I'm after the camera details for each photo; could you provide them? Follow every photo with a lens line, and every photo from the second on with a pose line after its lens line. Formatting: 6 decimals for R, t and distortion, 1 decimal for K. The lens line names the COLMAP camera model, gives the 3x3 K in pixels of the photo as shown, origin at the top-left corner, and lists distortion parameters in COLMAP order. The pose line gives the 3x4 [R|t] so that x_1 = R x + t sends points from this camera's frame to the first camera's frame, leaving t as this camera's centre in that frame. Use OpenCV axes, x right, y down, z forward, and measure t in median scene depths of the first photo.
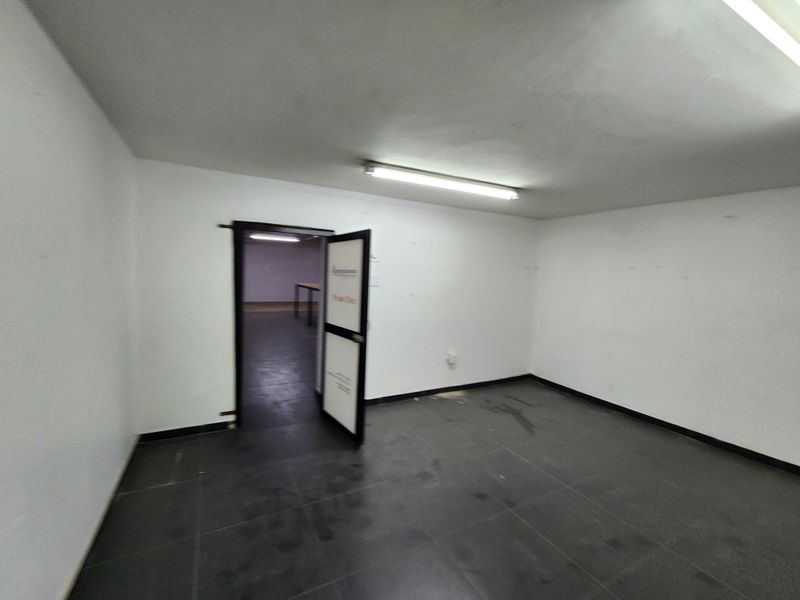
lens RADIAL K [[319.3, 0, 400.3], [0, 319.3, 296.8], [0, 0, 1]] dist [-0.000201, 0.000232]
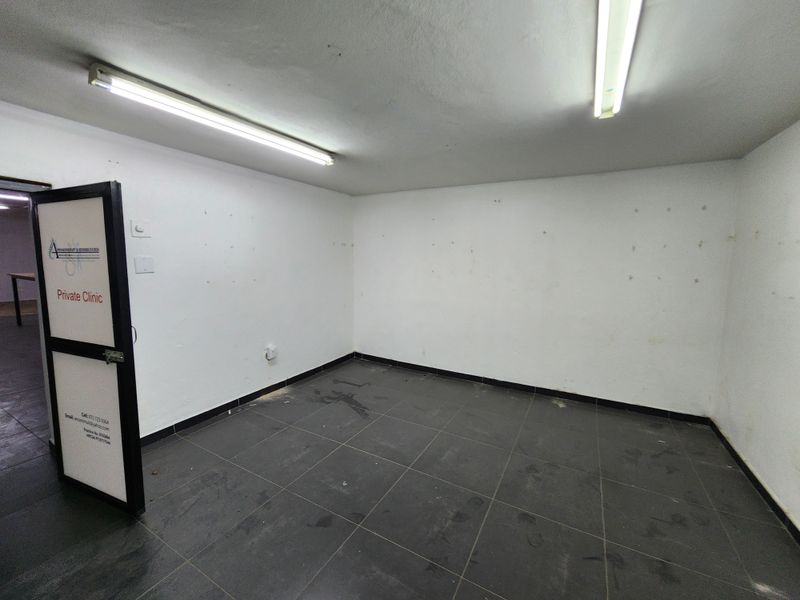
lens RADIAL K [[328.5, 0, 396.2], [0, 328.5, 301.0], [0, 0, 1]] dist [0.000529, -0.005278]
pose [[0.855971, -0.095164, 0.508191, 0.022235], [0.057123, 0.994304, 0.089978, -0.004519], [-0.513859, -0.047989, 0.856531, 0.131044]]
